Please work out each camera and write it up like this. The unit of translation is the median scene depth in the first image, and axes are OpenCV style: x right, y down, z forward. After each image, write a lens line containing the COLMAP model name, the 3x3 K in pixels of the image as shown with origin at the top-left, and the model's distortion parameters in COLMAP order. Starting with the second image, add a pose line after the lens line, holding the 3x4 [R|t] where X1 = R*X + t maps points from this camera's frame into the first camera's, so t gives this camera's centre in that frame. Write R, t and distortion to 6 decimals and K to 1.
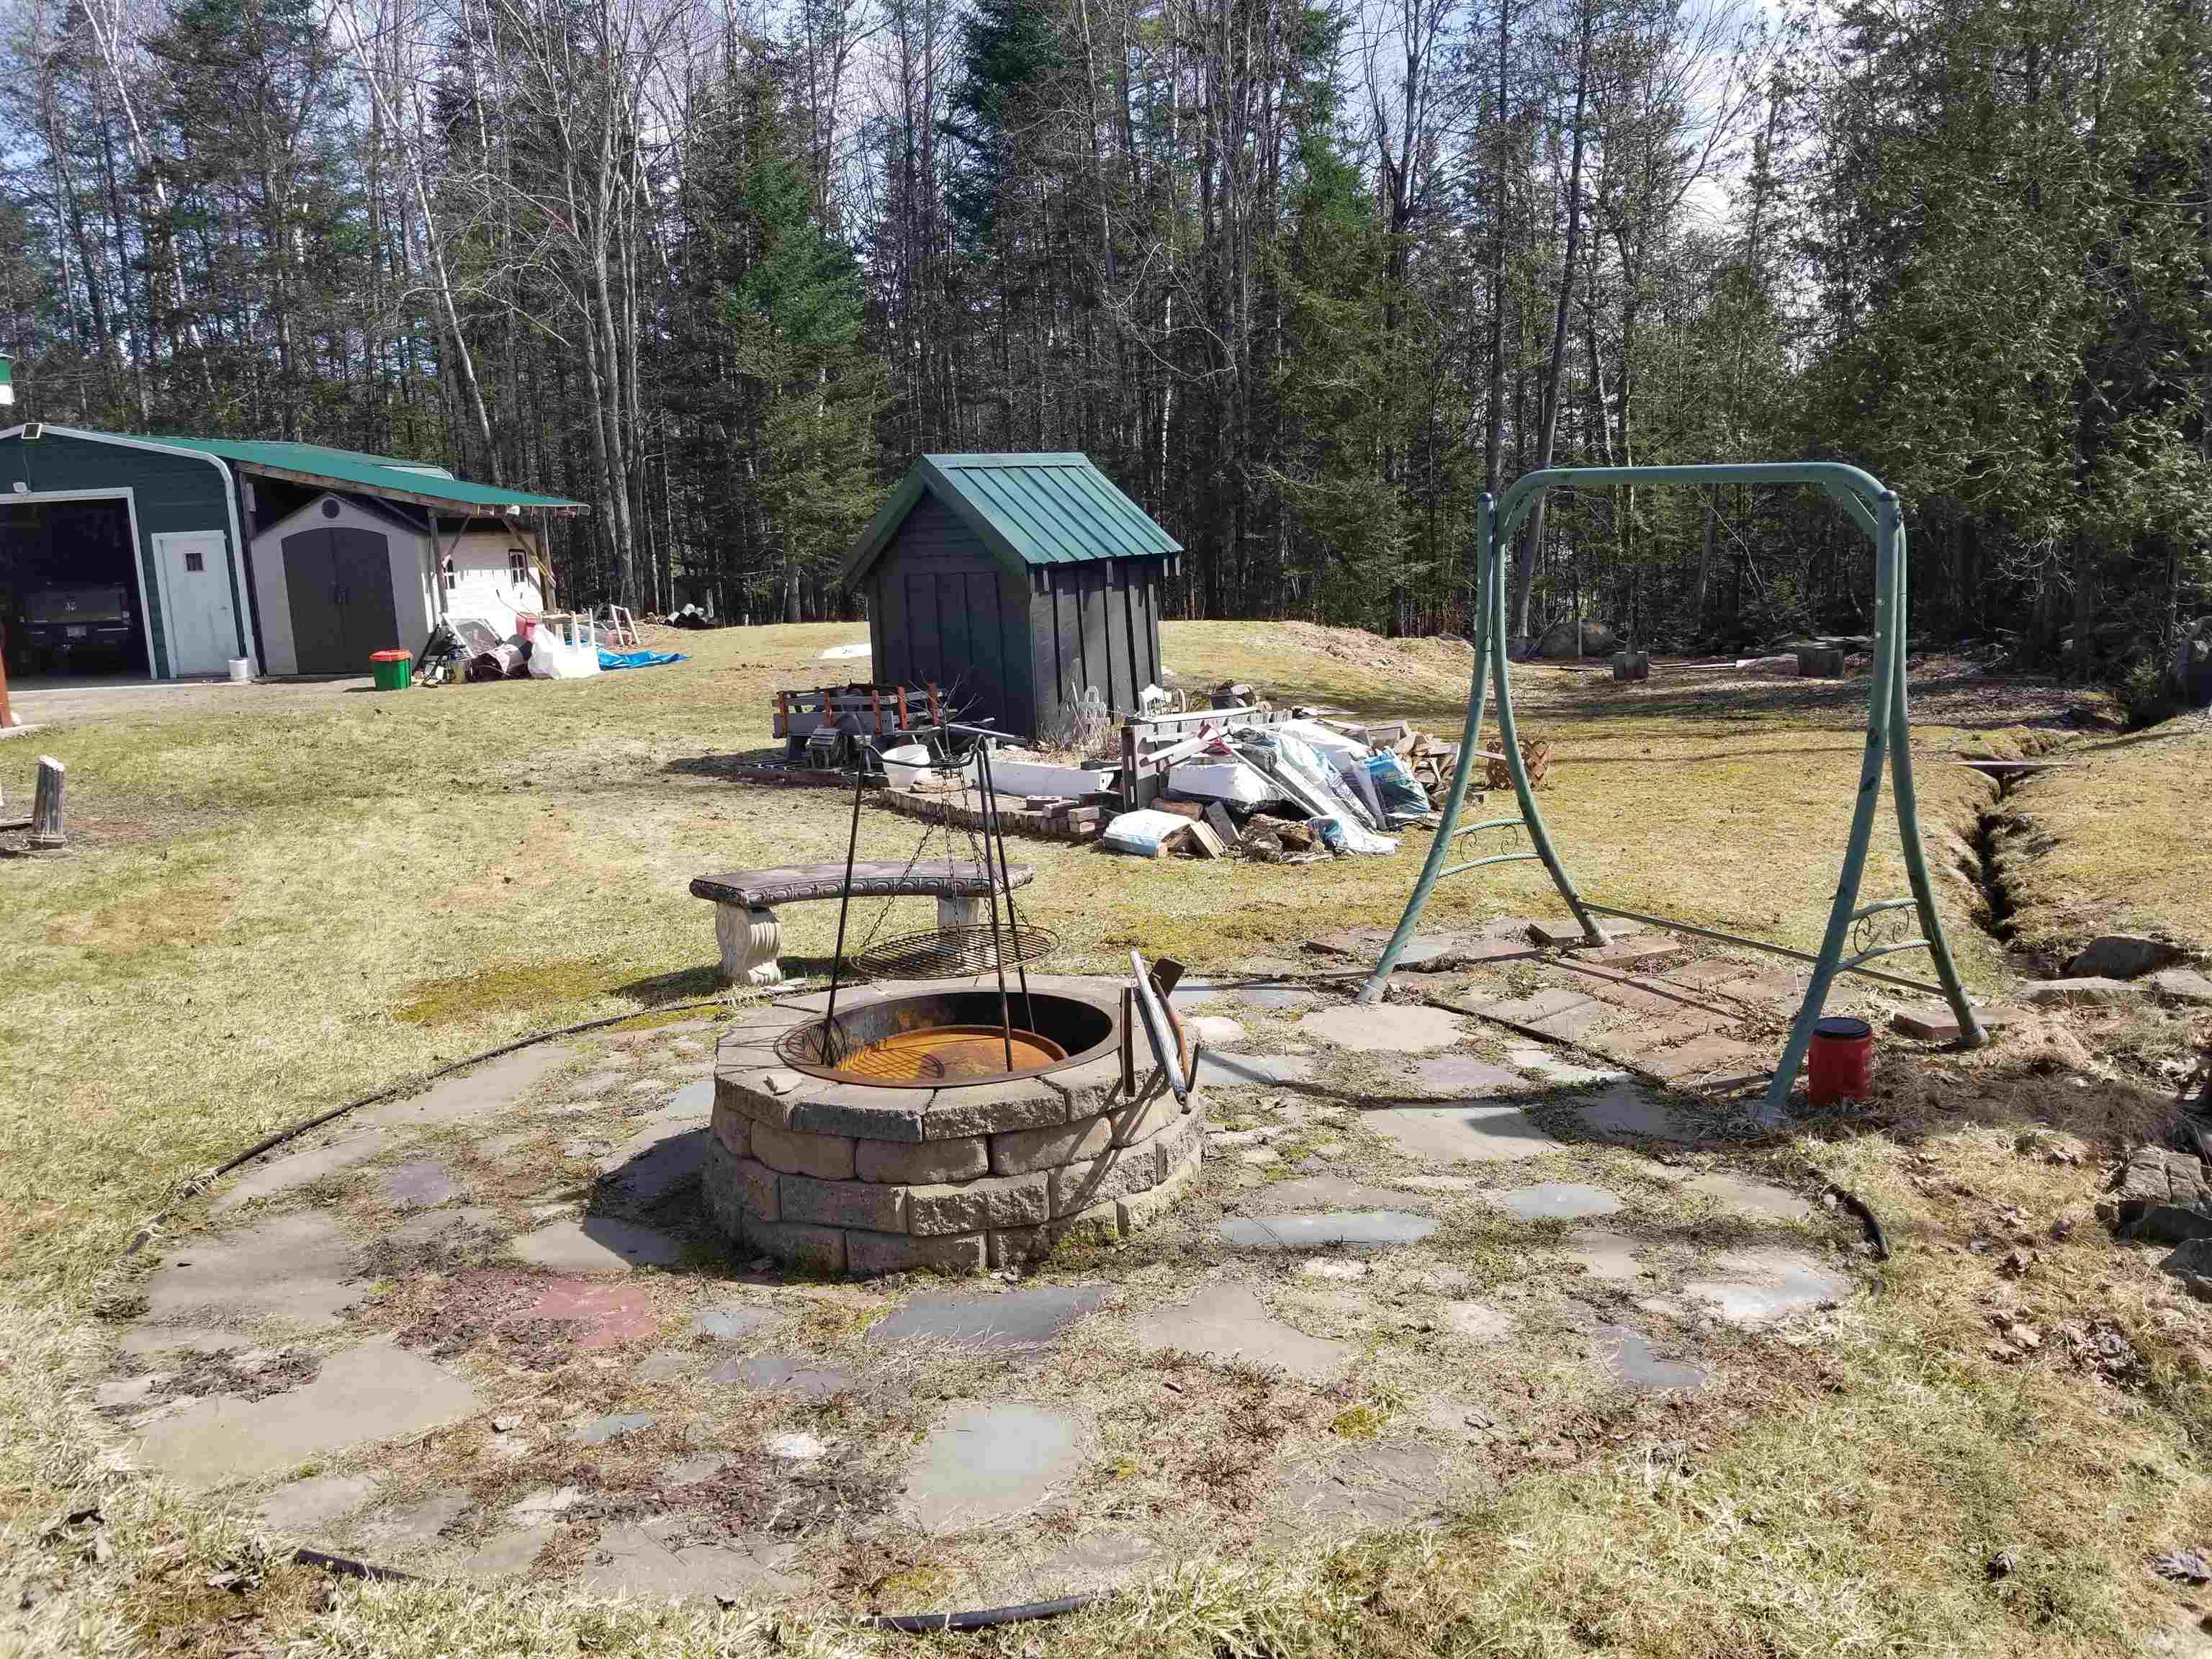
lens RADIAL K [[1782.7, 0, 1111.3], [0, 1782.7, 816.7], [0, 0, 1]] dist [0.037508, -0.043238]
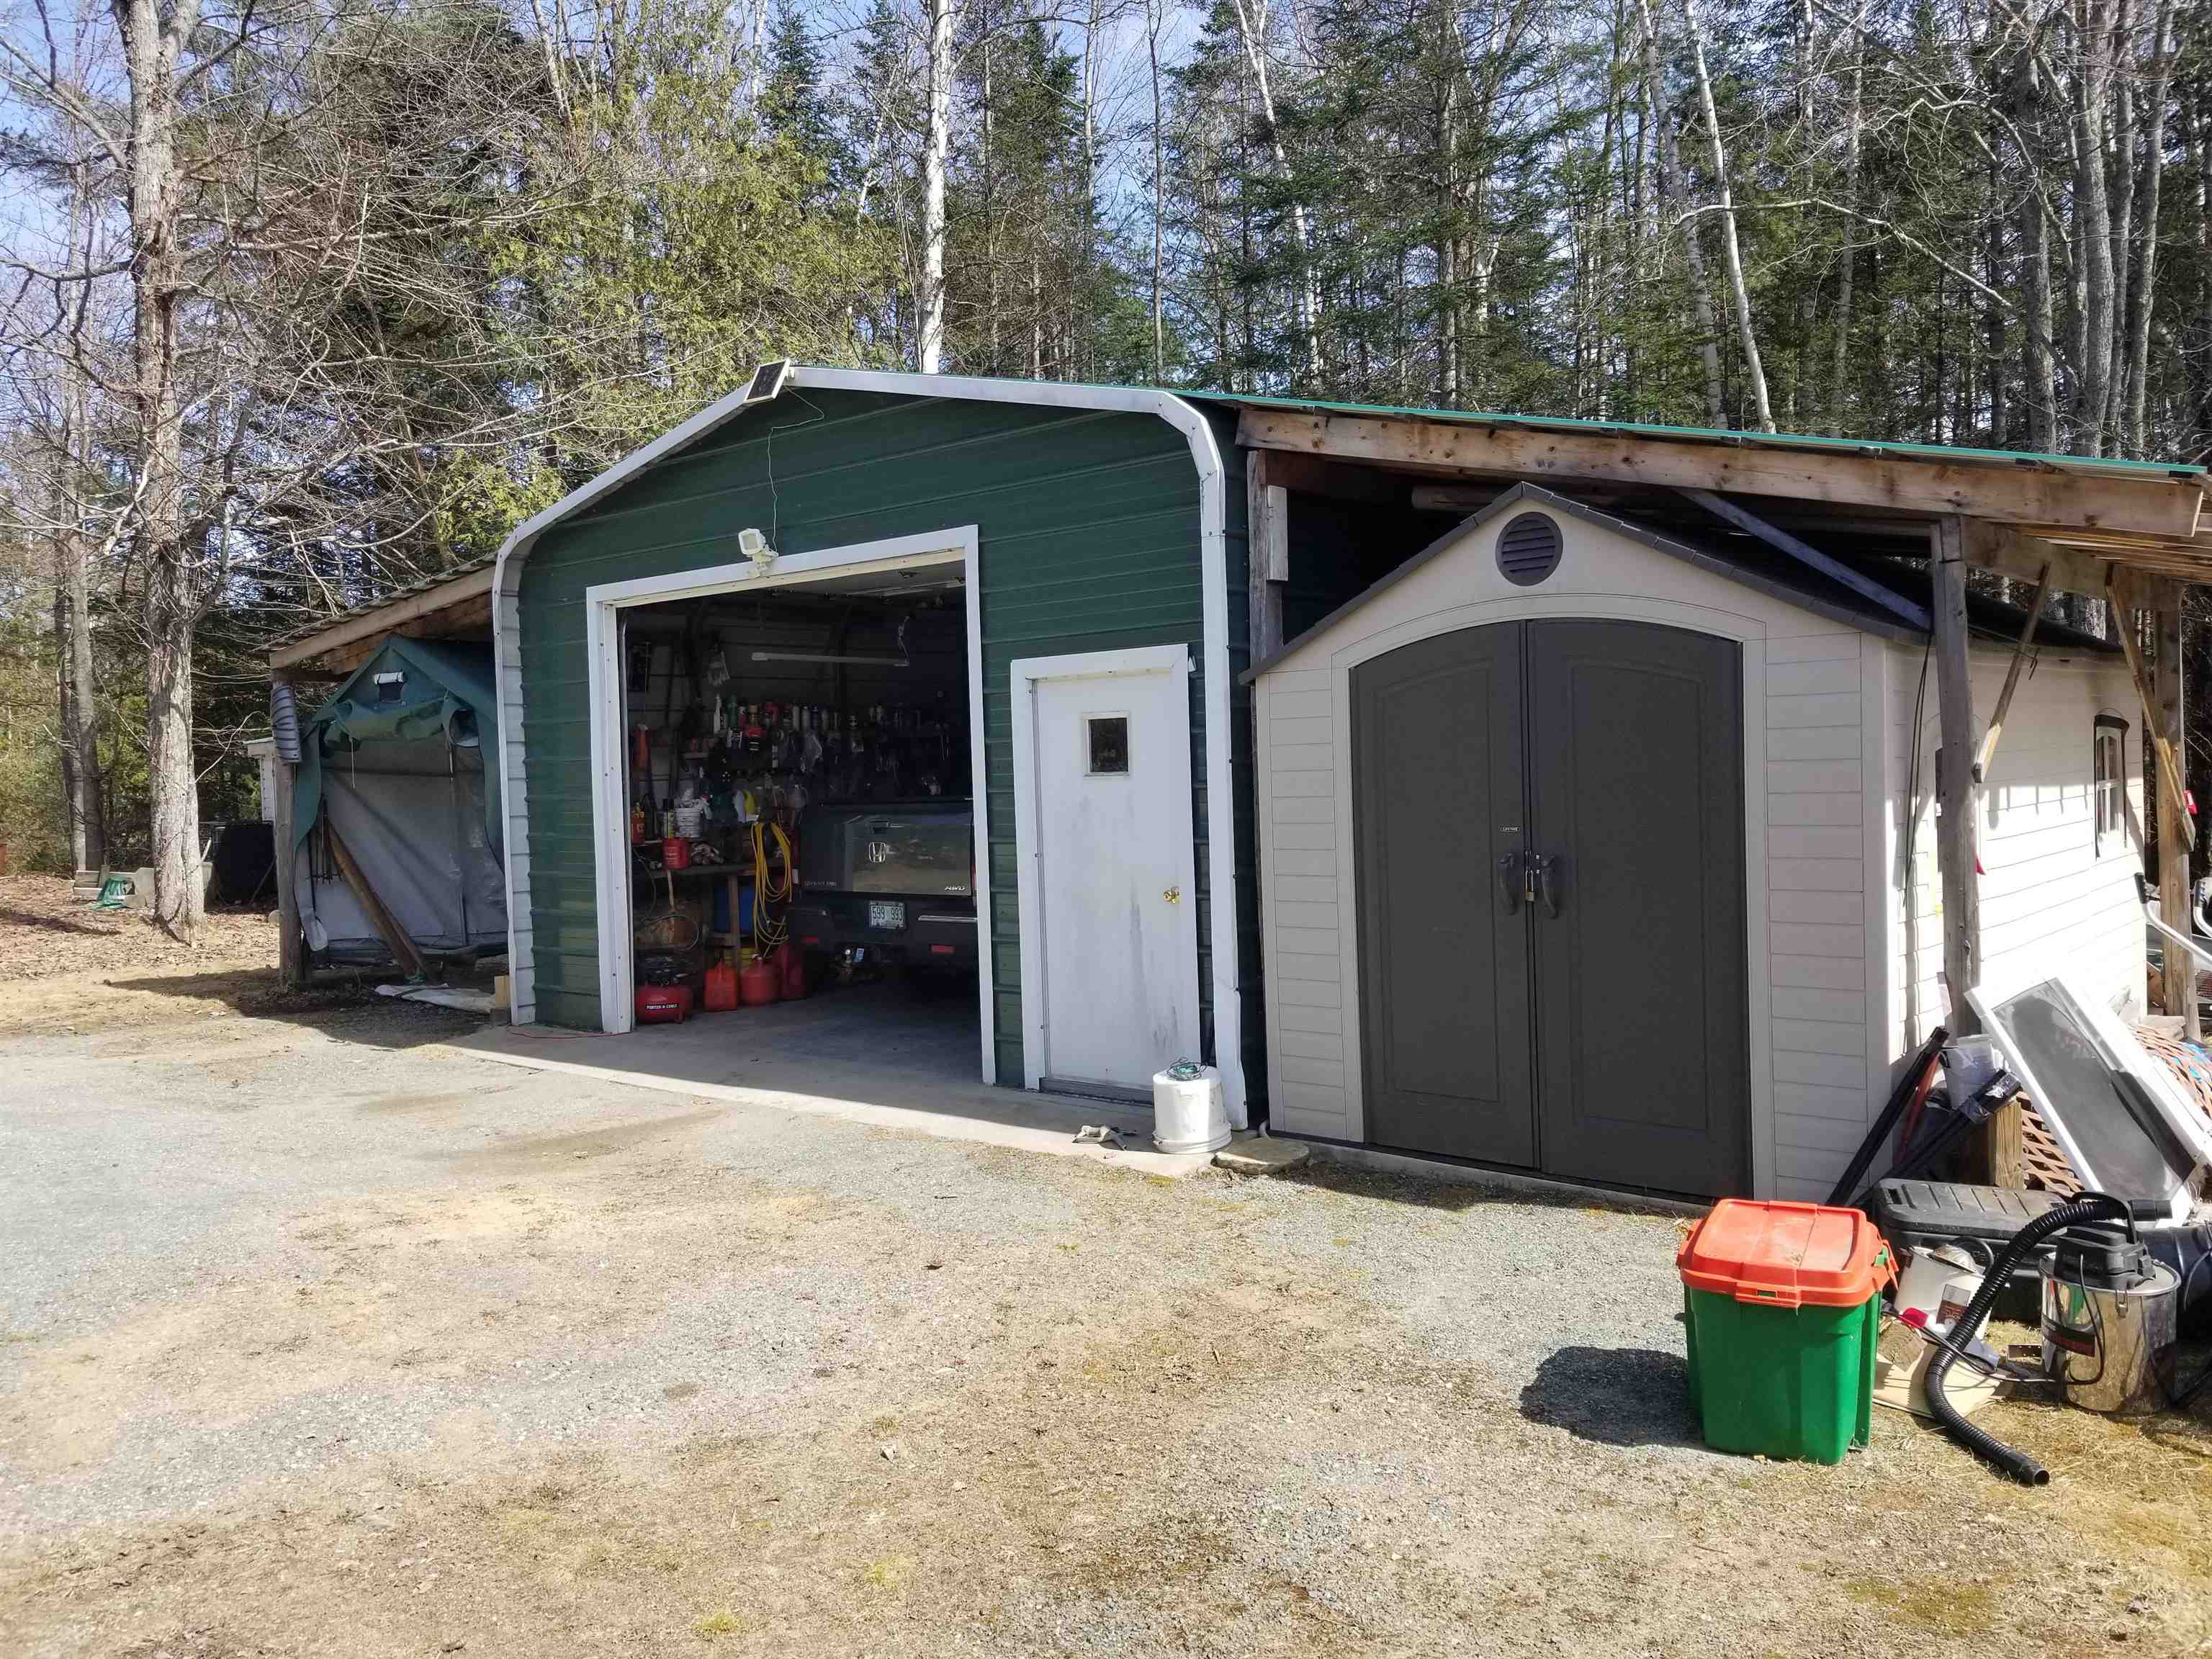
lens RADIAL K [[1782.7, 0, 1111.2], [0, 1782.7, 828.2], [0, 0, 1]] dist [0.037508, -0.043238]
pose [[0.822250, 0.040932, -0.567653, -0.331260], [-0.096945, 0.992907, -0.068829, -0.106021], [0.560809, 0.111626, 0.820386, 0.746113]]
